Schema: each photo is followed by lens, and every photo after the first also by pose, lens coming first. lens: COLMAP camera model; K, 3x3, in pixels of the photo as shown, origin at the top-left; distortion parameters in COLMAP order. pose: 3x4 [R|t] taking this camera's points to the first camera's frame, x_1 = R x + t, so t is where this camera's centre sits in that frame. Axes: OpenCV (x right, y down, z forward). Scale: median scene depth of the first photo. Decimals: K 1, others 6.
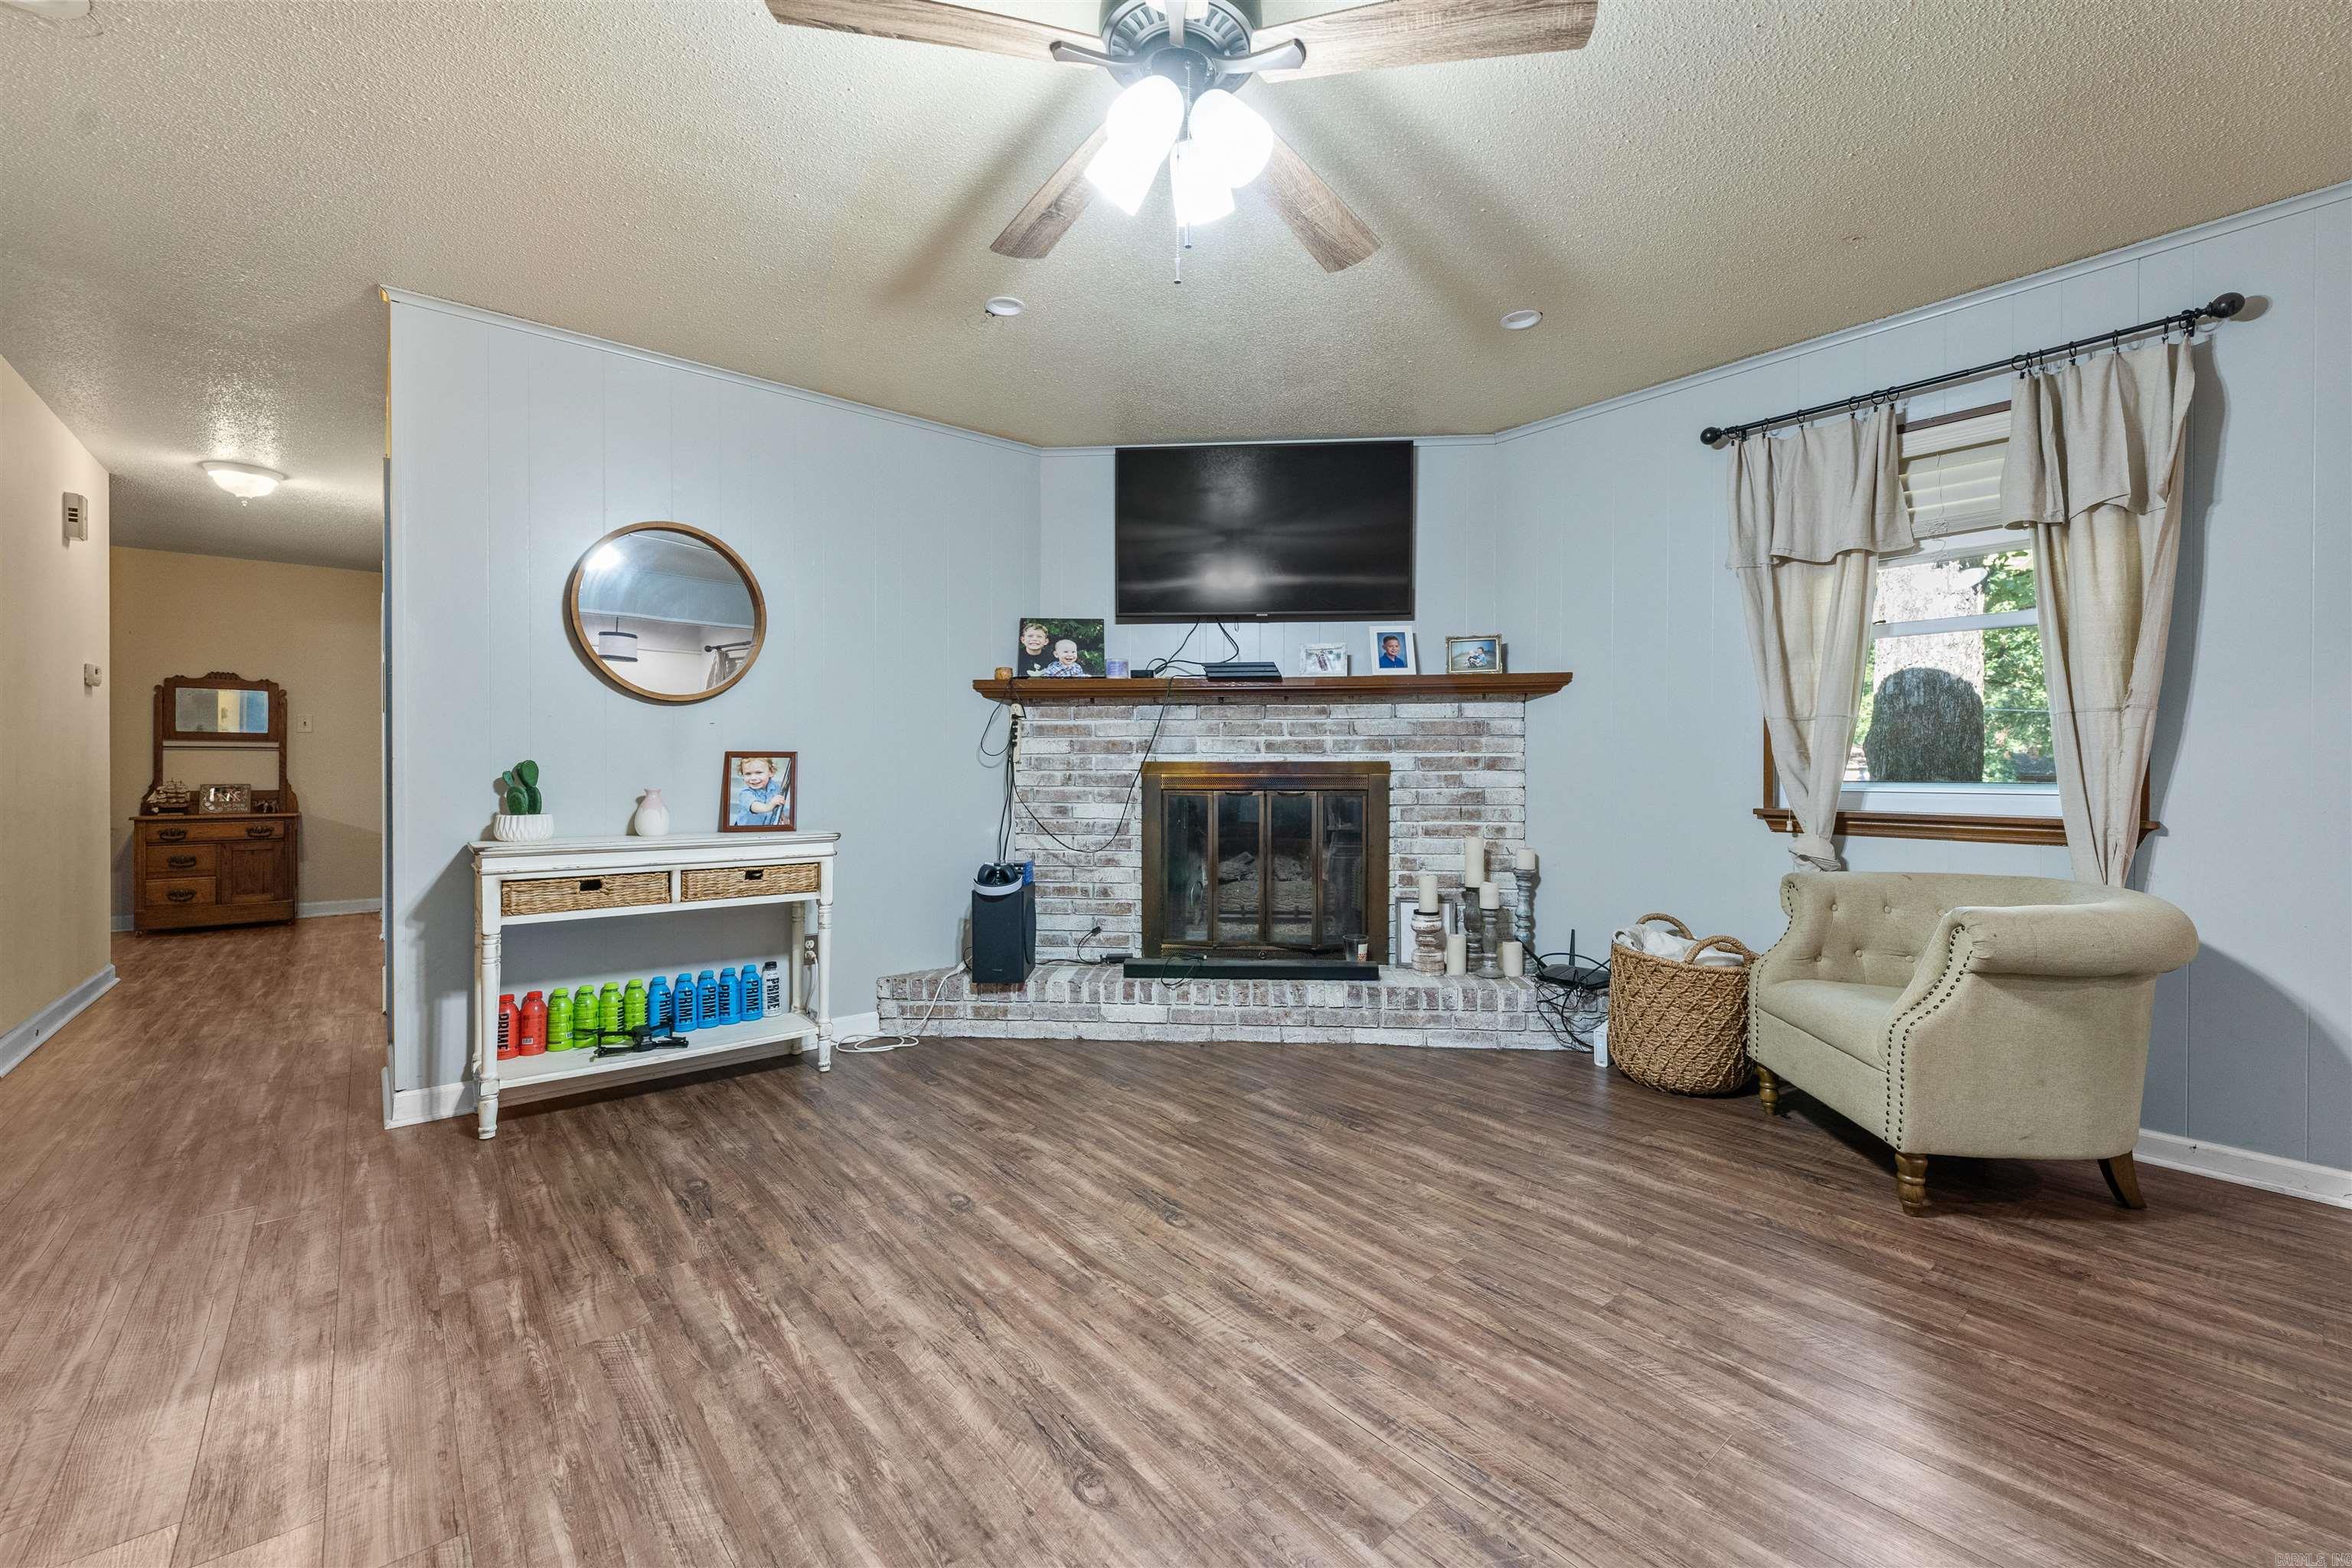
lens RADIAL K [[952.6, 0, 1170.7], [0, 952.6, 767.9], [0, 0, 1]] dist [0.002881, -0.002599]
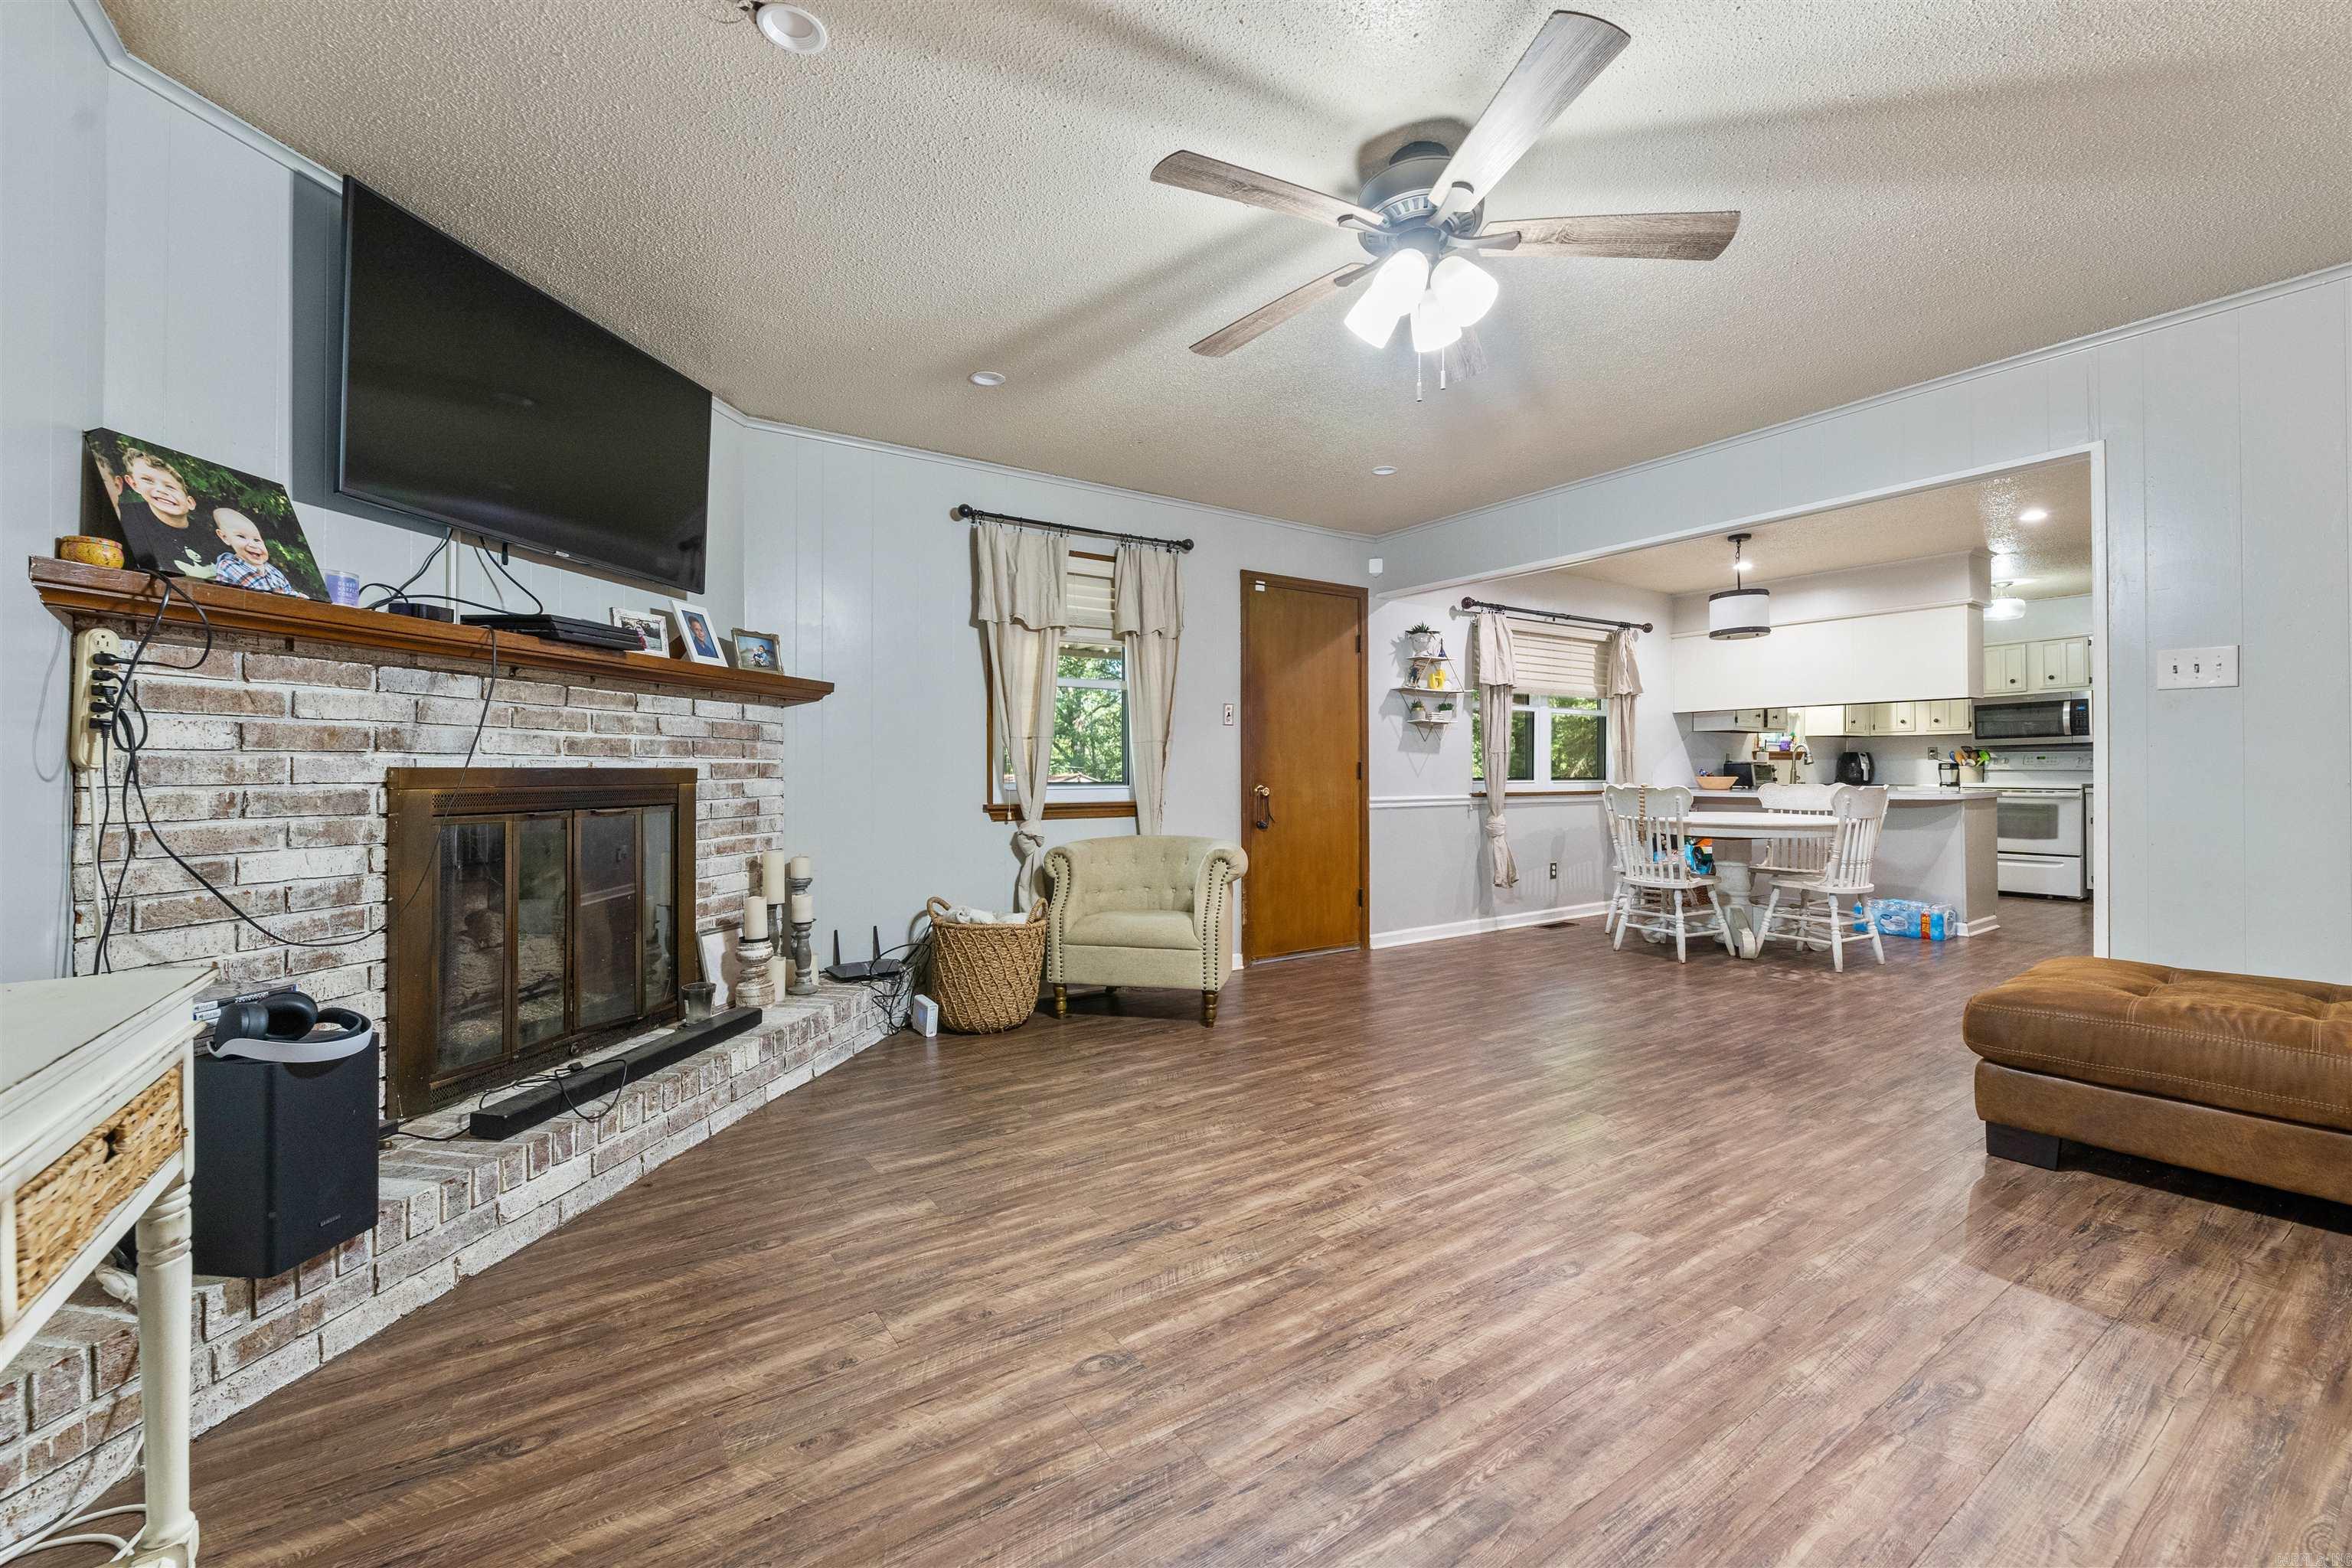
lens RADIAL K [[950.3, 0, 1177.3], [0, 950.3, 766.3], [0, 0, 1]] dist [0.000950, -0.000165]
pose [[0.096224, 0.004133, 0.995351, -0.630661], [0.005478, 0.999974, -0.004682, -0.002607], [-0.995345, 0.005903, 0.096199, 0.575985]]
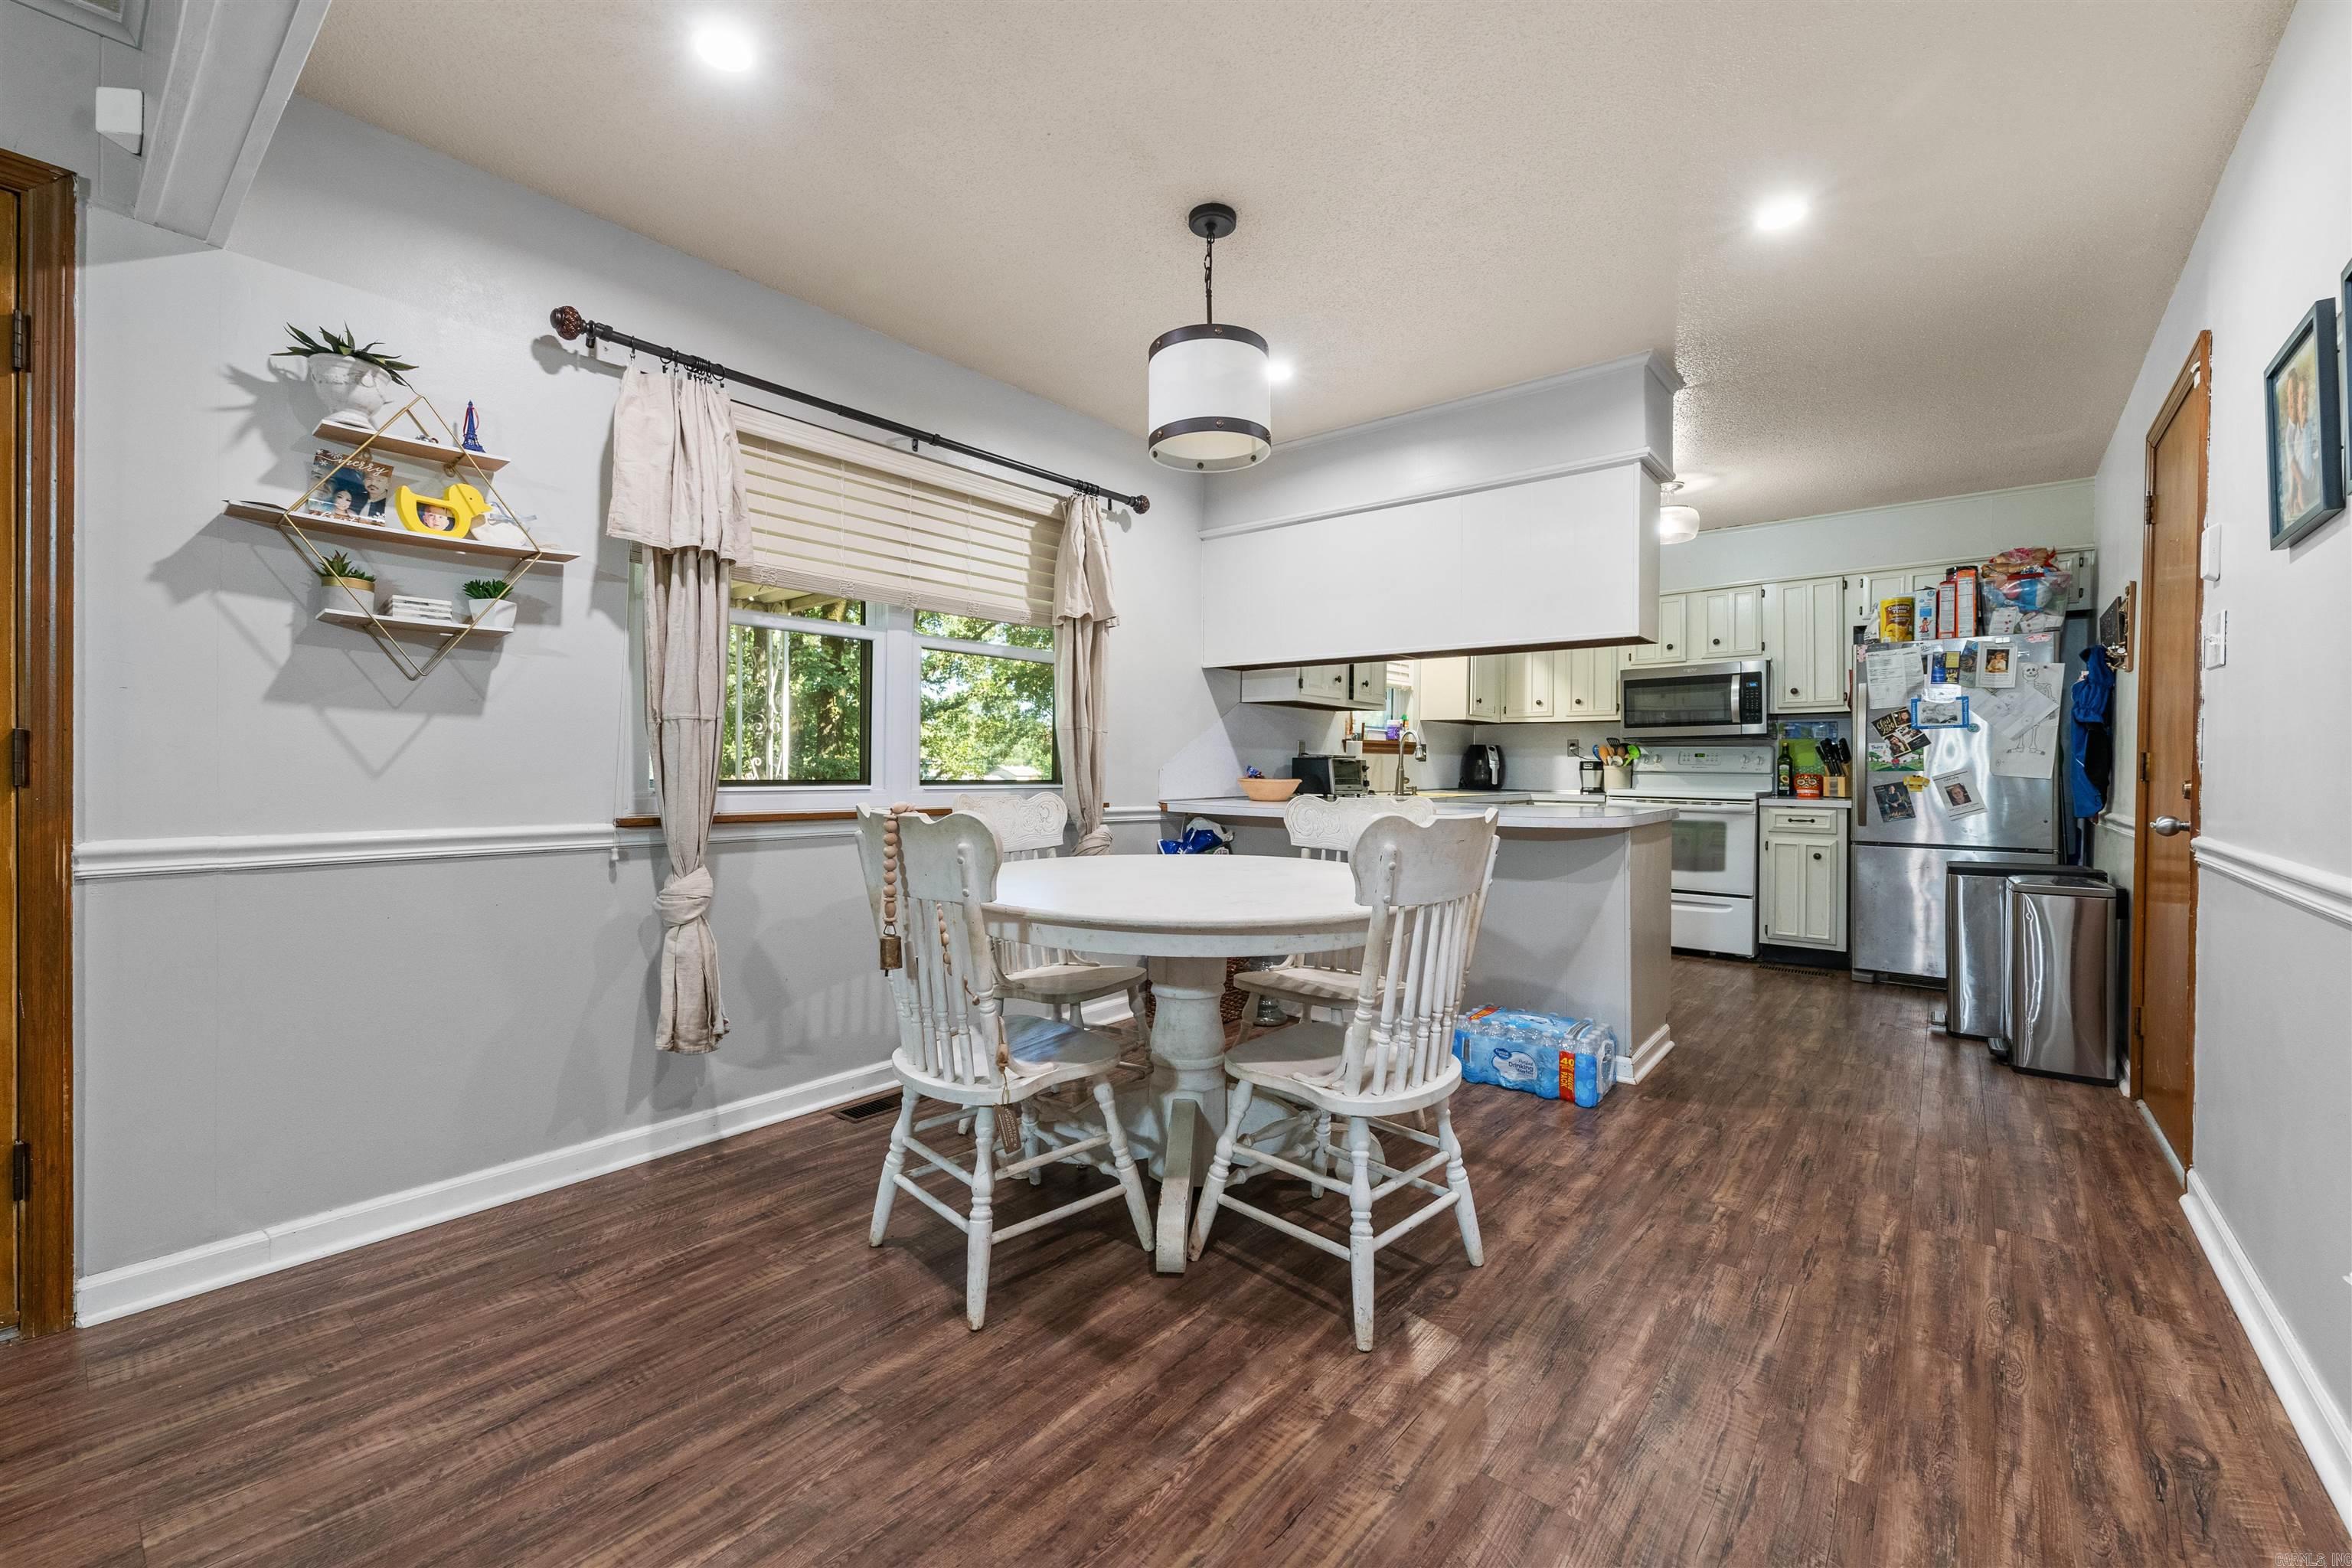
lens RADIAL K [[950.3, 0, 1177.3], [0, 950.3, 766.3], [0, 0, 1]] dist [0.000950, -0.000165]
pose [[-0.188718, -0.003639, 0.982025, 0.413003], [-0.006021, 0.999979, 0.002549, -0.001756], [-0.982013, -0.005432, -0.188736, -0.079168]]
